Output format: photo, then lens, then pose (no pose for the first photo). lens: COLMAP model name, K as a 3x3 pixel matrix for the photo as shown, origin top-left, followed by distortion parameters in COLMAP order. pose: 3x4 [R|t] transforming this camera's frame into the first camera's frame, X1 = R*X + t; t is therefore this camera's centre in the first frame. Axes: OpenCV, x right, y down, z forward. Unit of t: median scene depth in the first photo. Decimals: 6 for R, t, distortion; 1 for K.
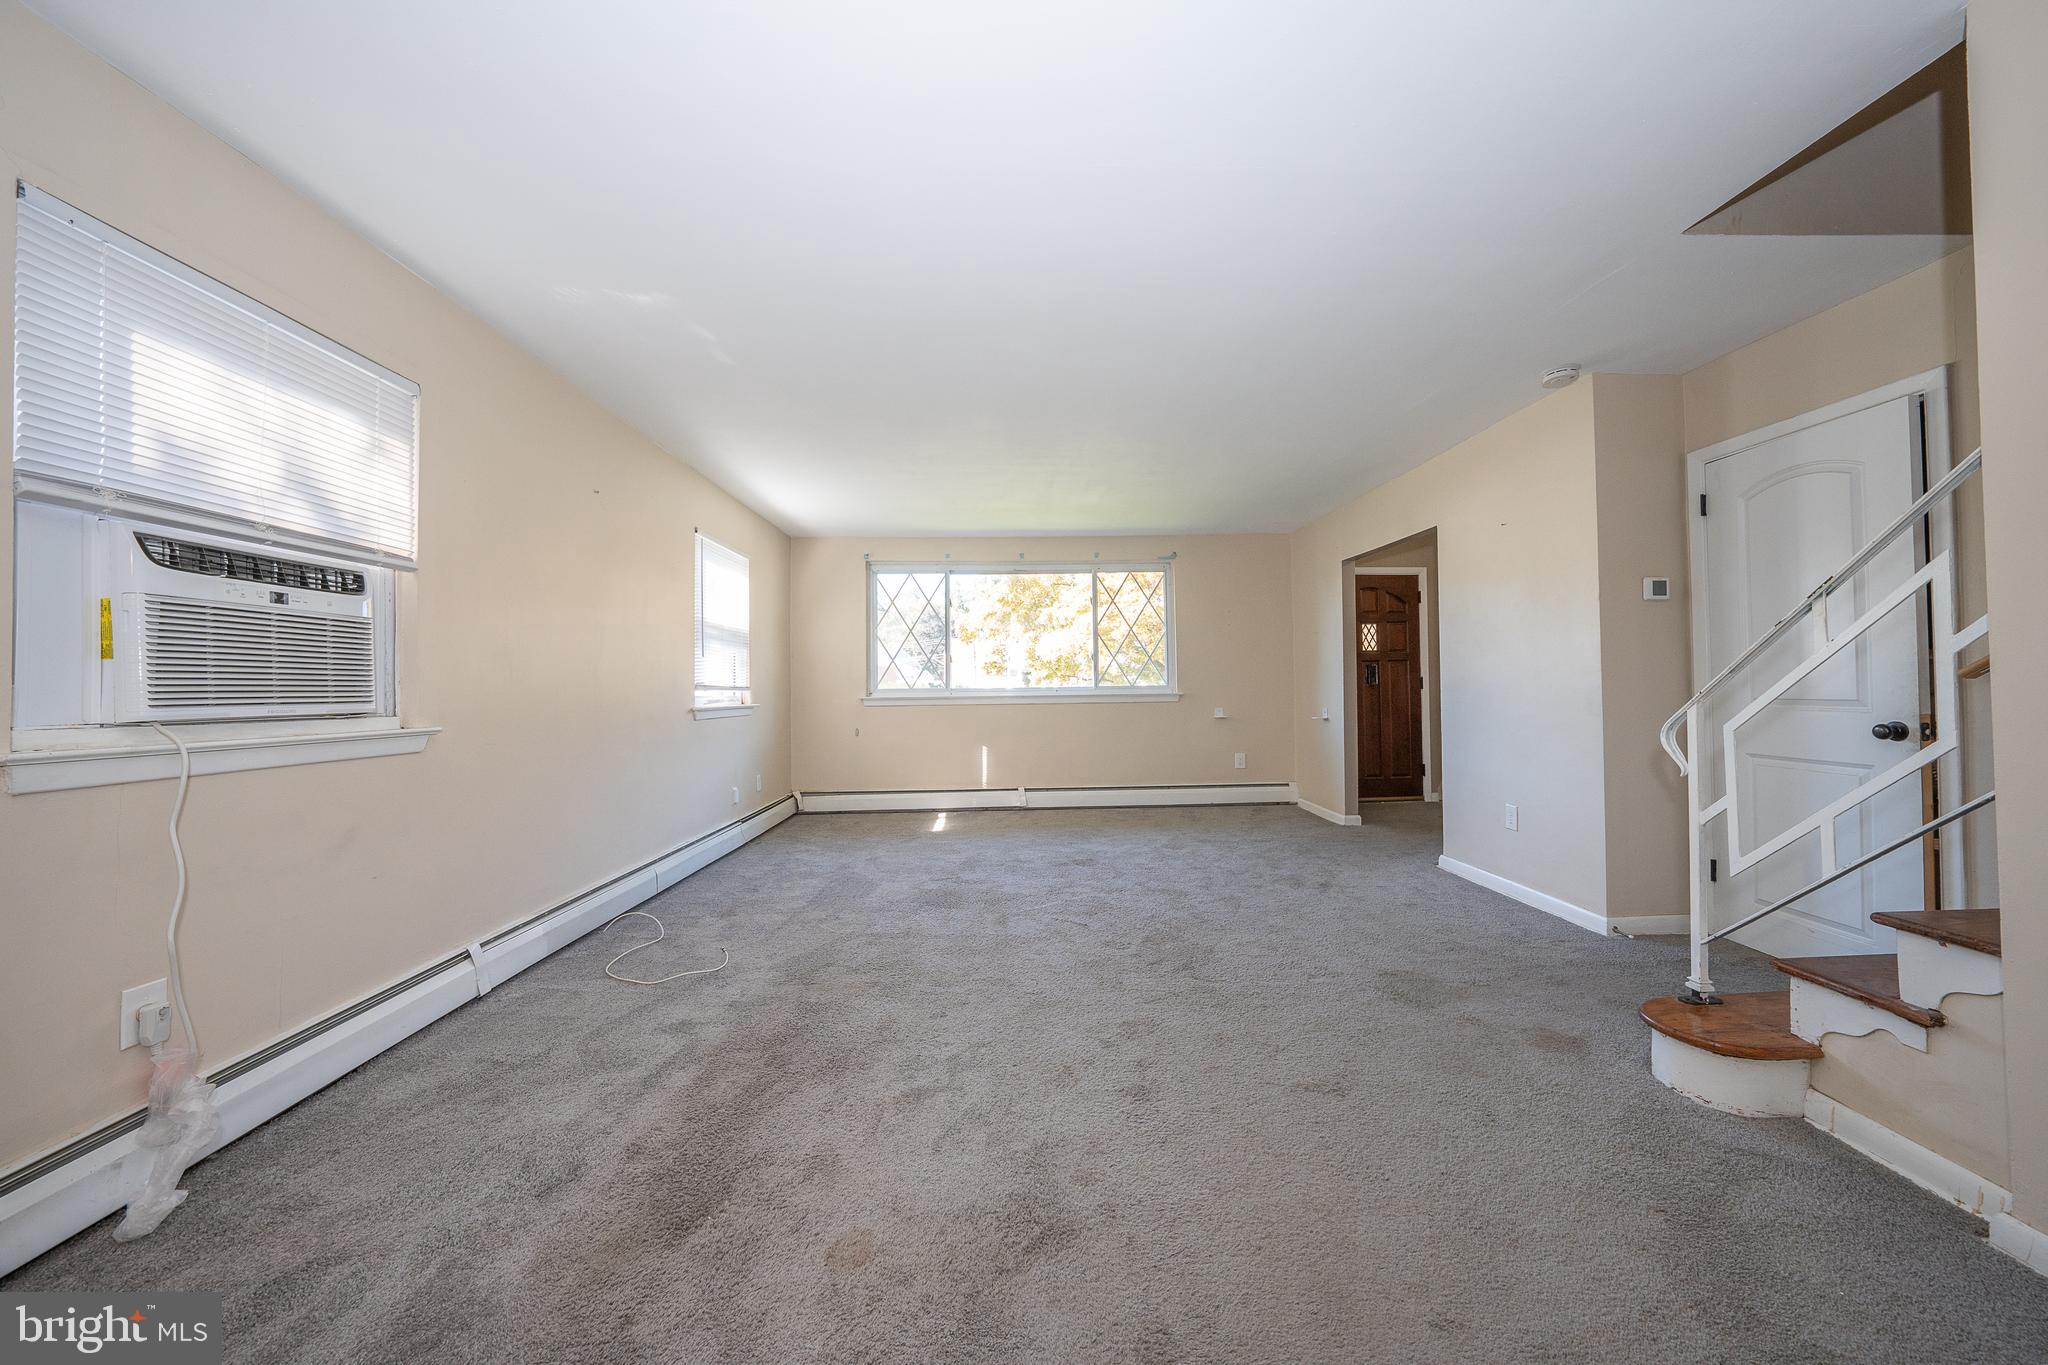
lens RADIAL K [[702.9, 0, 1031.5], [0, 702.9, 677.5], [0, 0, 1]] dist [-0.018743, 0.001888]
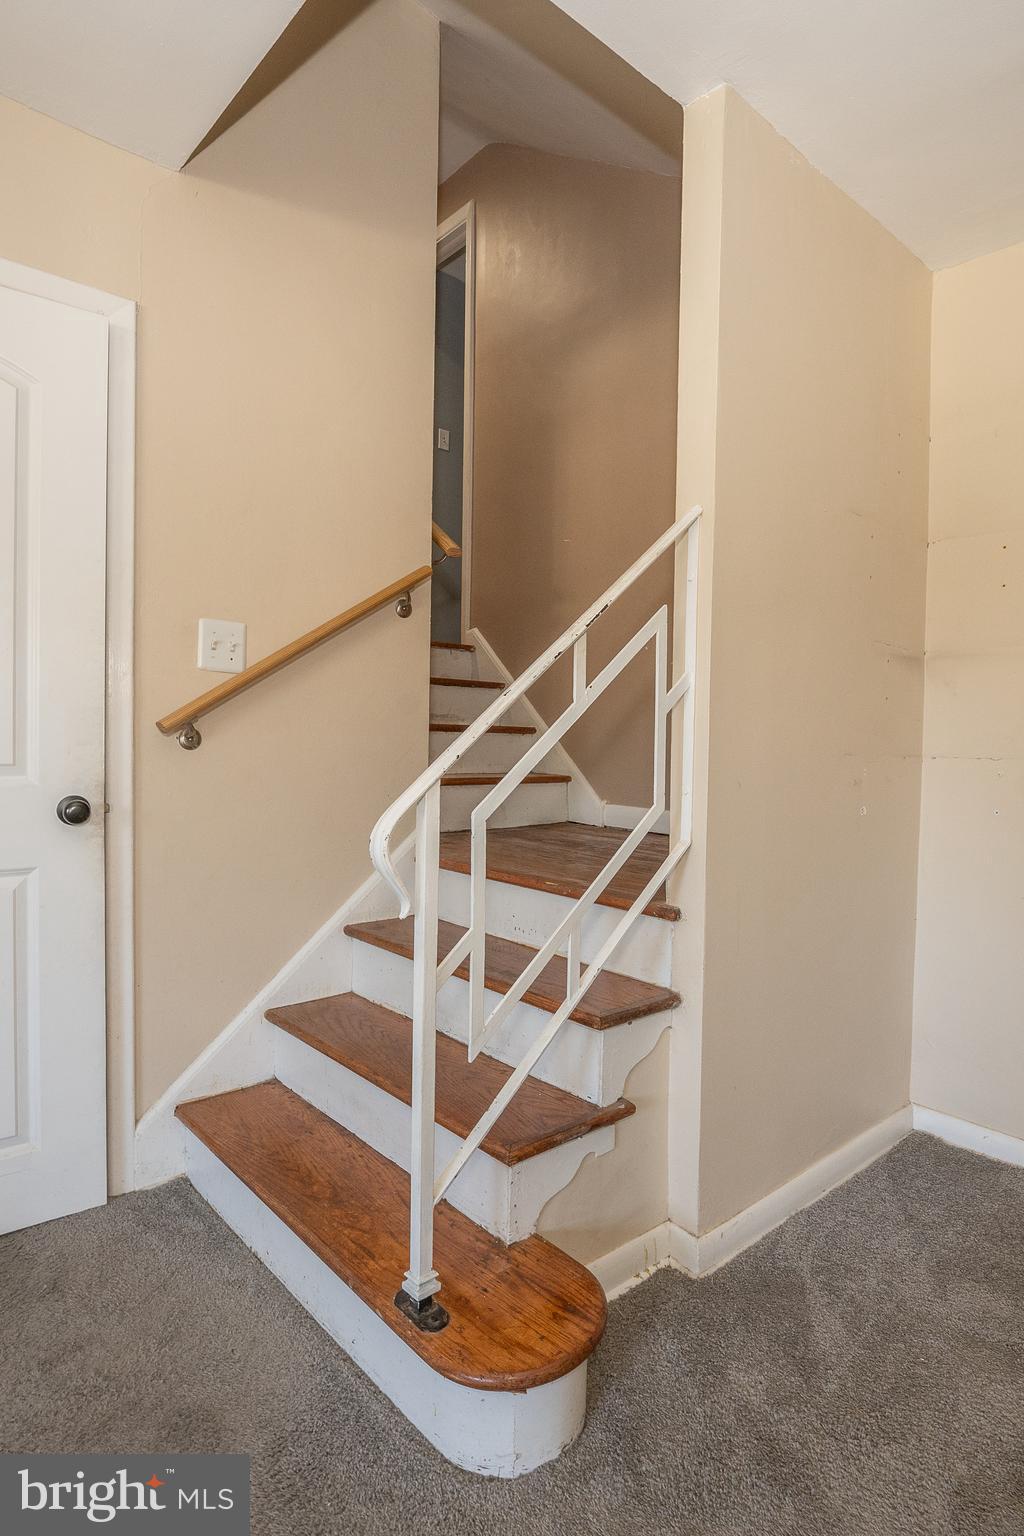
lens RADIAL K [[832.8, 0, 562.1], [0, 832.8, 764.9], [0, 0, 1]] dist [-0.021331, 0.000993]
pose [[-0.654051, -0.022868, 0.756105, 0.140288], [-0.019250, 0.999722, 0.013584, 0.005847], [-0.756206, -0.005670, -0.654309, 0.464969]]
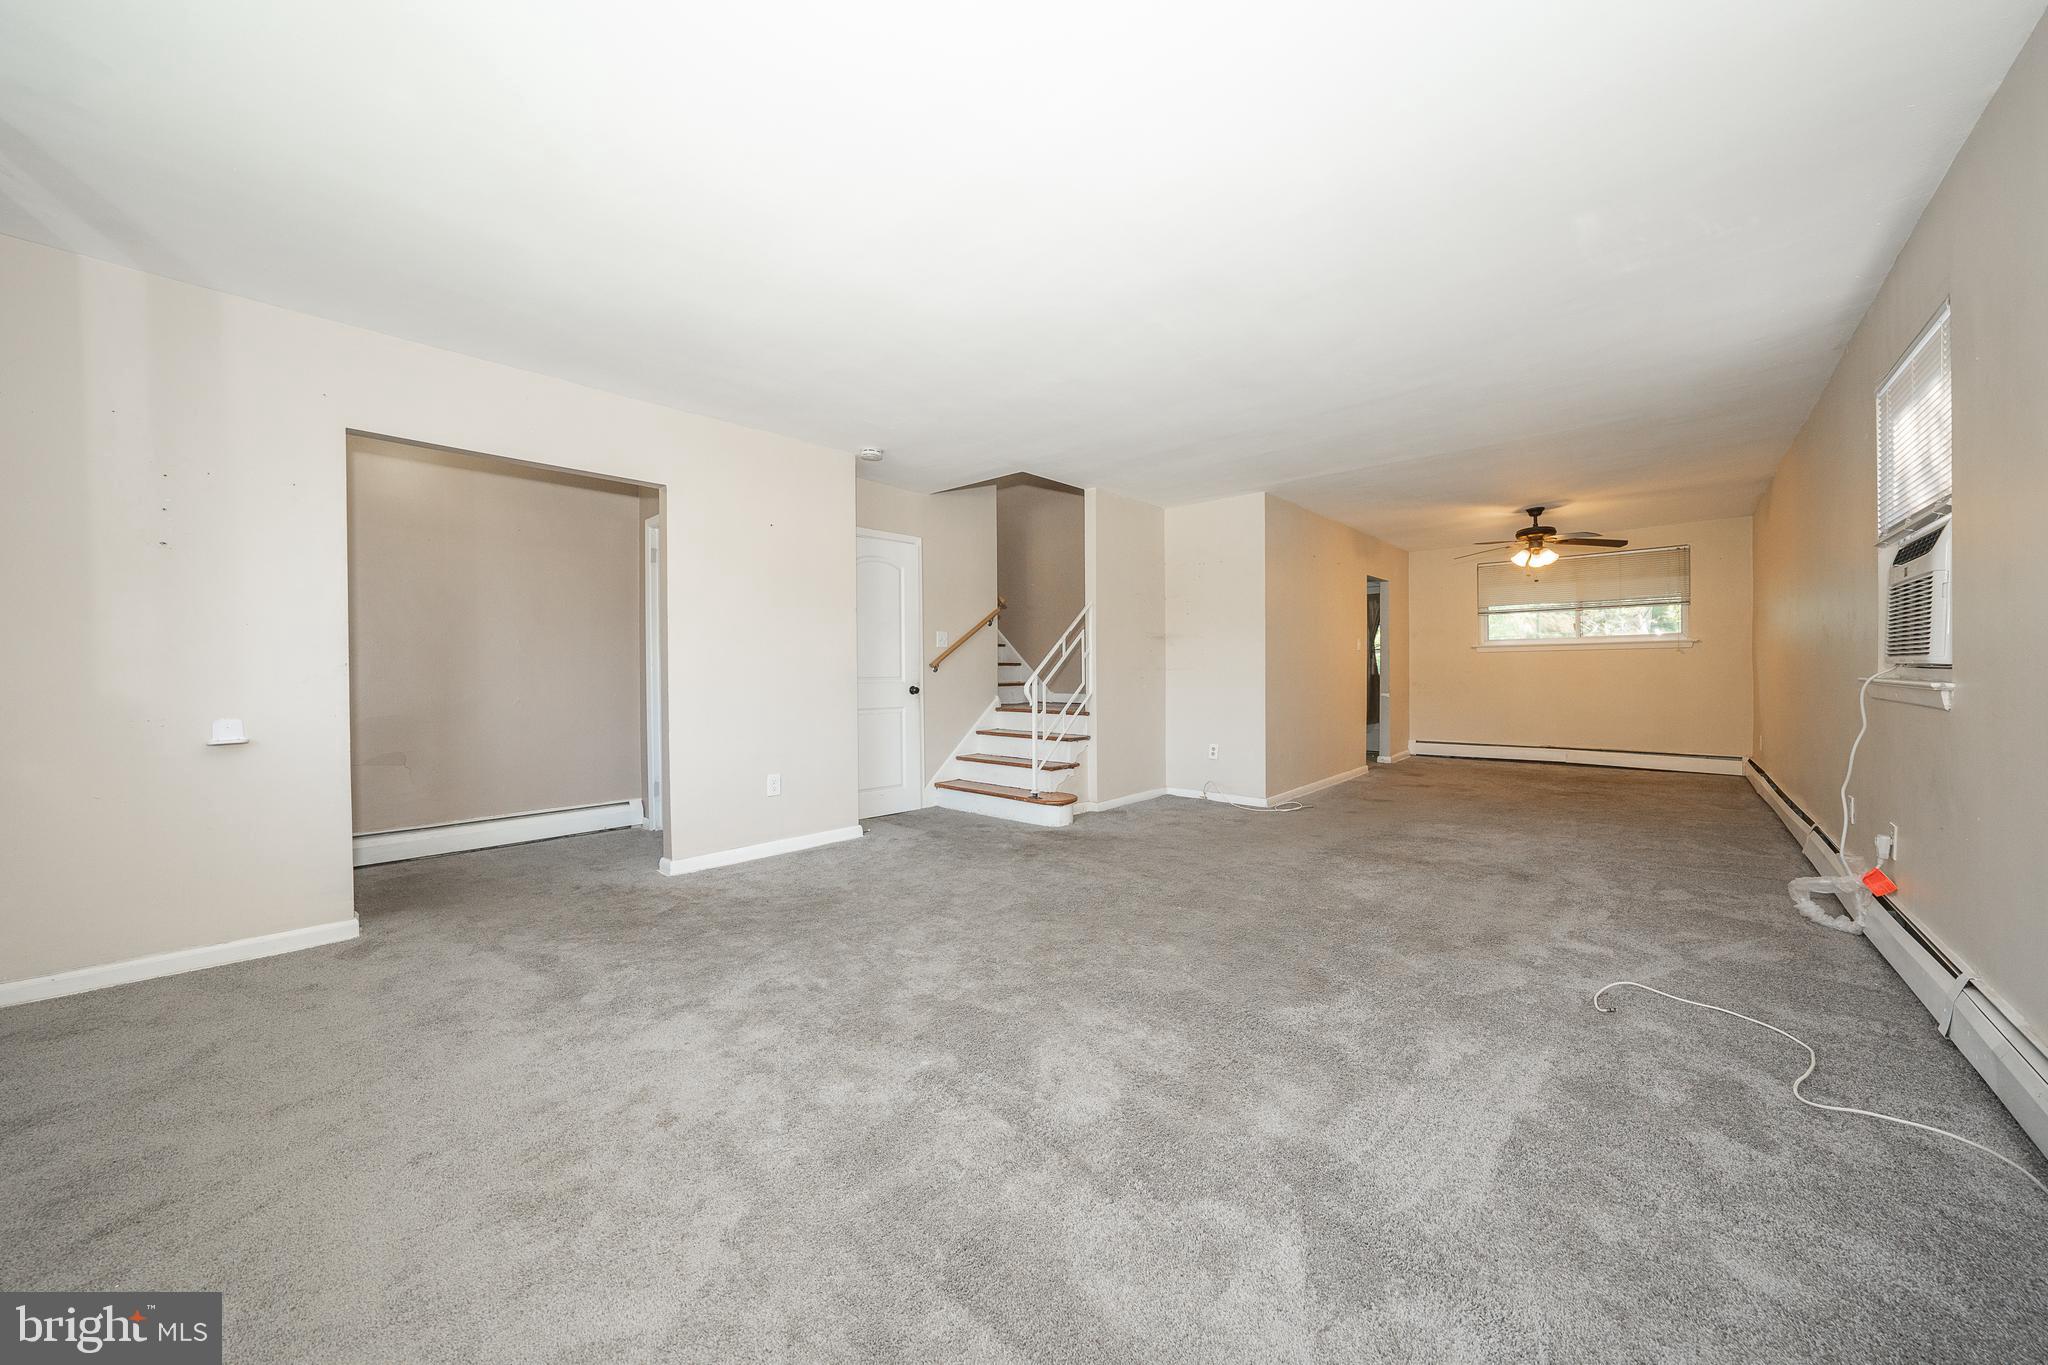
lens RADIAL K [[702.9, 0, 1034.1], [0, 702.9, 680.4], [0, 0, 1]] dist [-0.018743, 0.001888]
pose [[-0.719019, 0.011542, 0.694895, -0.249931], [0.007100, 0.999932, -0.009262, 0.028039], [-0.694954, -0.001726, -0.719052, 0.948509]]
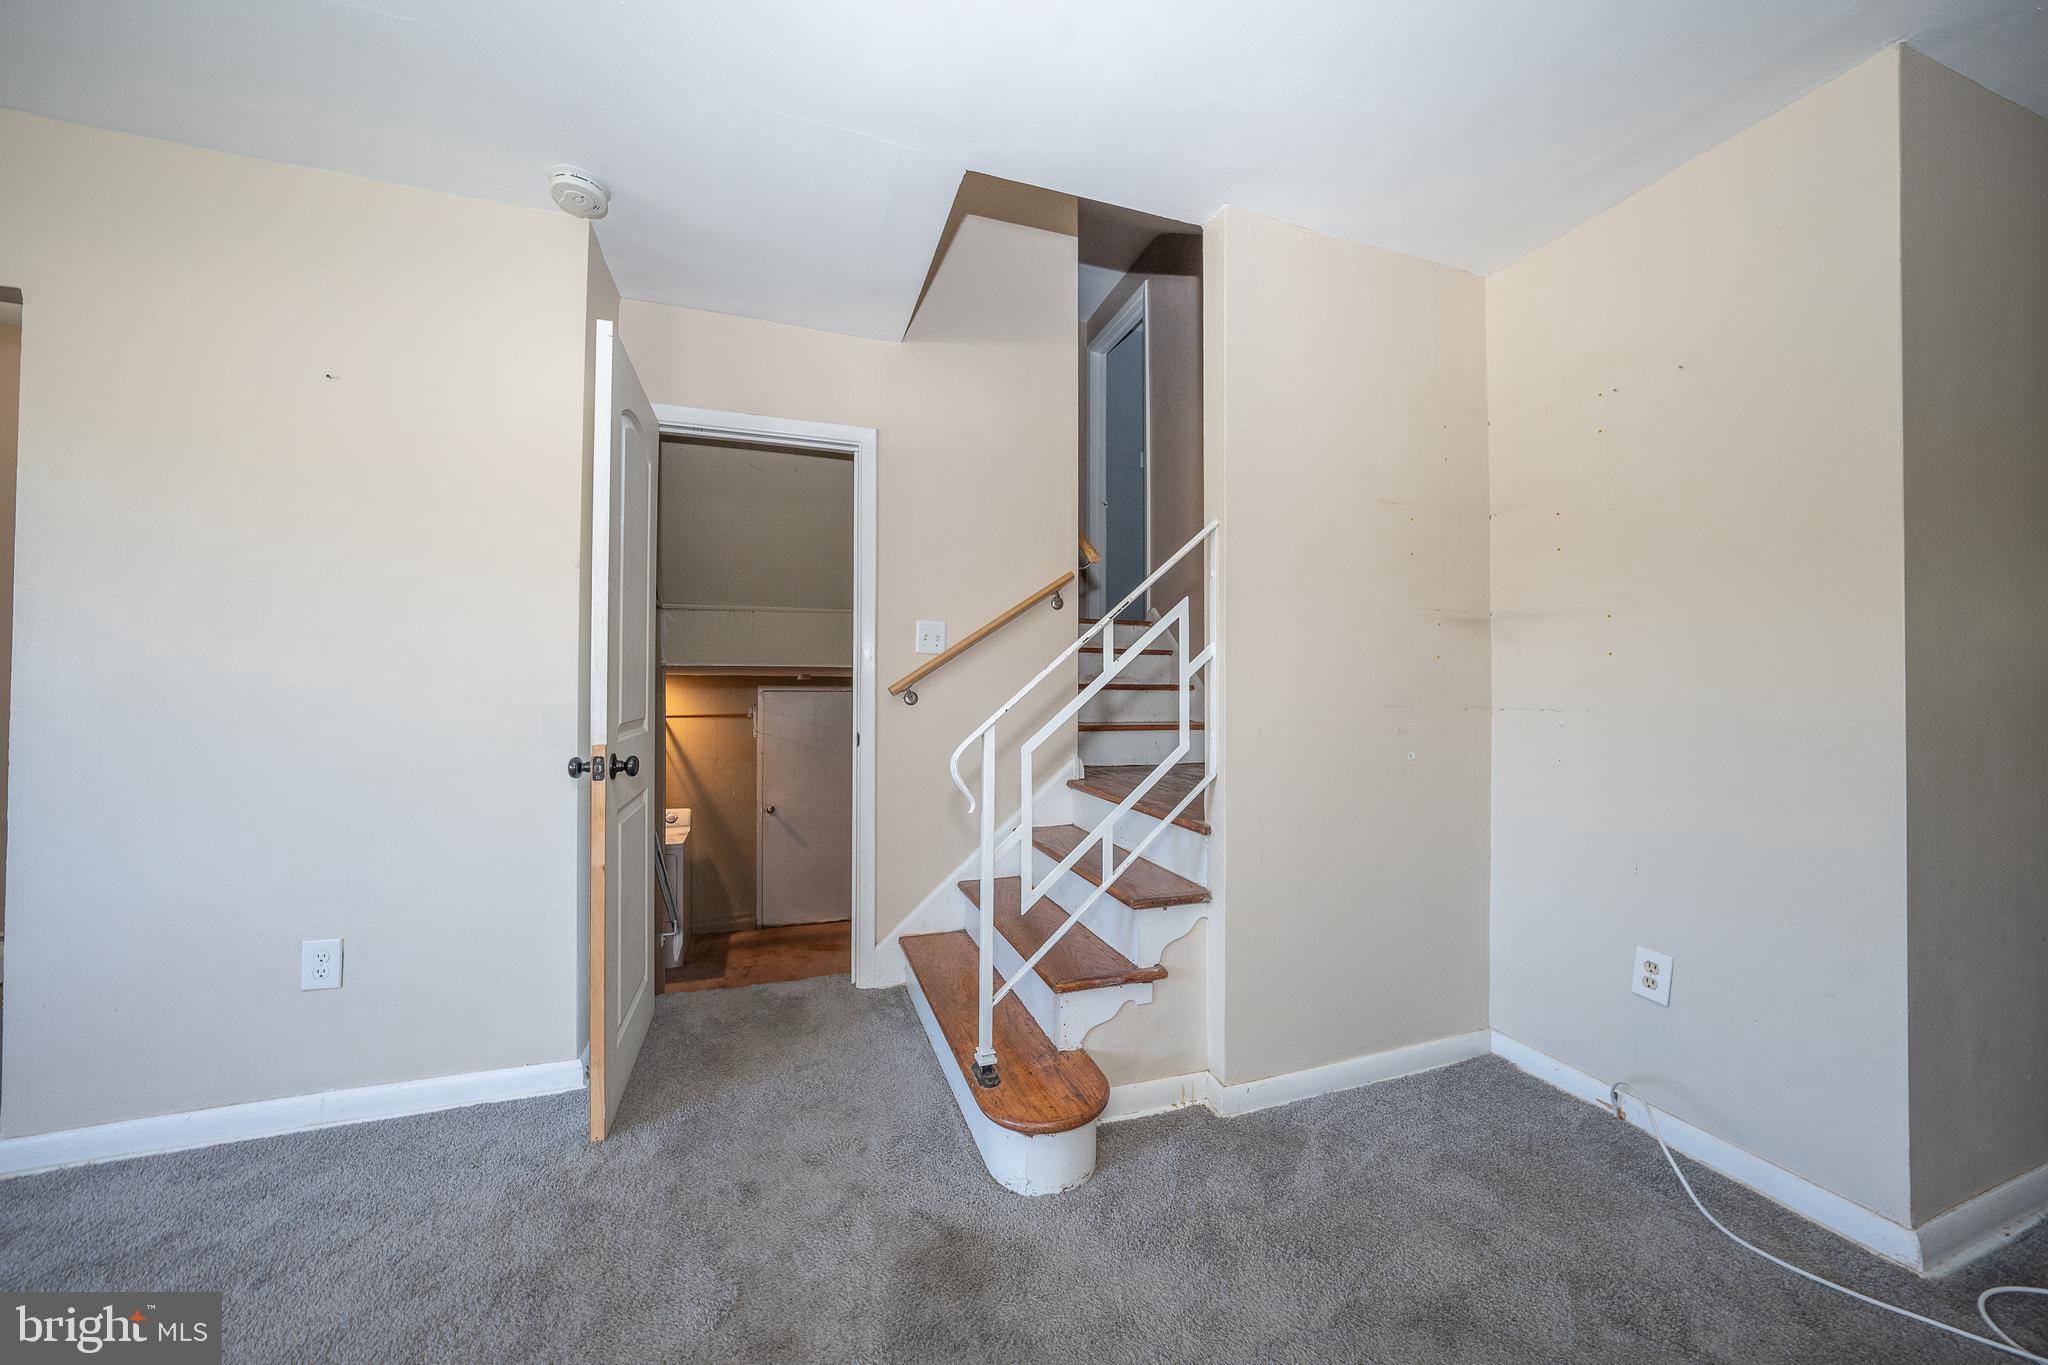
lens RADIAL K [[702.9, 0, 1021.9], [0, 702.9, 687.0], [0, 0, 1]] dist [-0.018743, 0.001888]
pose [[-0.288618, 0.013602, 0.957348, 0.045621], [-0.014179, 0.999729, -0.018479, 0.002944], [-0.957339, -0.018907, -0.288346, 0.416512]]
